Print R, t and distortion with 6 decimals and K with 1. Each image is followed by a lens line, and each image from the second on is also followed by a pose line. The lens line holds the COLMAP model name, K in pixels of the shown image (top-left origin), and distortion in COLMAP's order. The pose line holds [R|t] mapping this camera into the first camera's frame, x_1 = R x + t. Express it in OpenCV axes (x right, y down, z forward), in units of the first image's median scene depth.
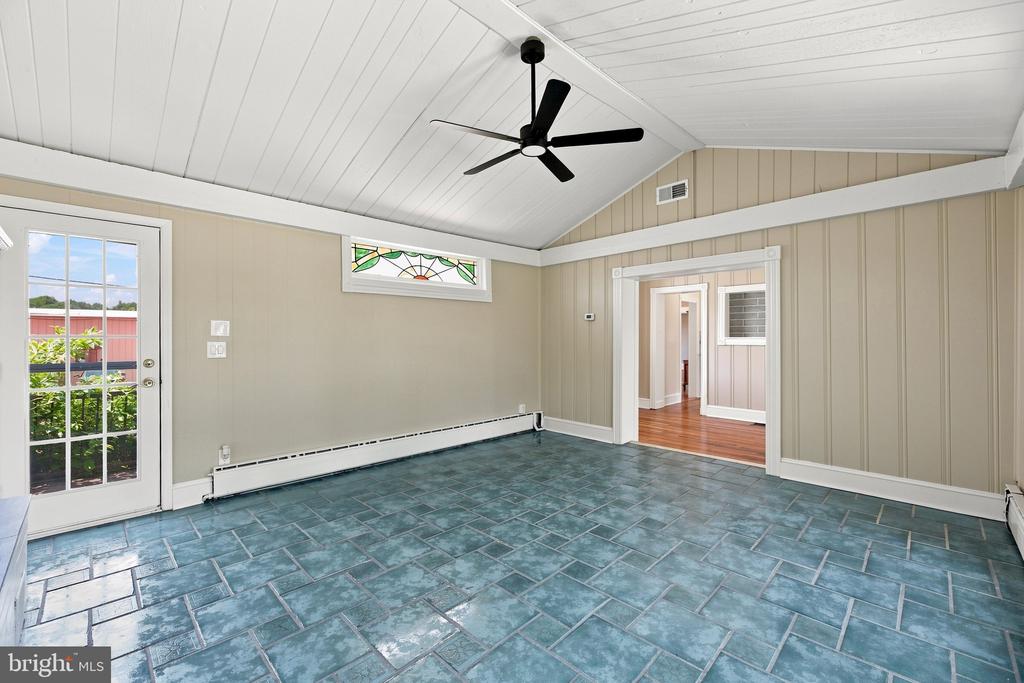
lens RADIAL K [[425.4, 0, 505.4], [0, 425.4, 338.3], [0, 0, 1]] dist [-0.000893, -0.001842]
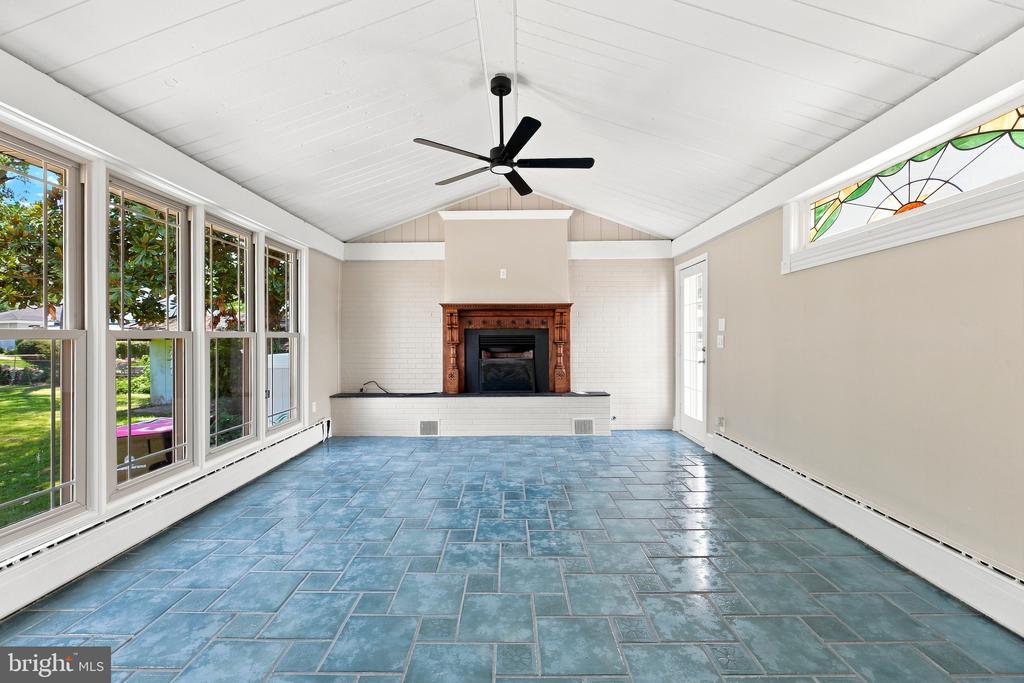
lens RADIAL K [[425.4, 0, 507.9], [0, 425.4, 332.8], [0, 0, 1]] dist [-0.000893, -0.001842]
pose [[-0.712556, -0.003066, -0.701609, 0.848221], [0.006033, 0.999927, -0.010497, 0.012392], [0.701589, -0.011713, -0.712485, 1.798443]]
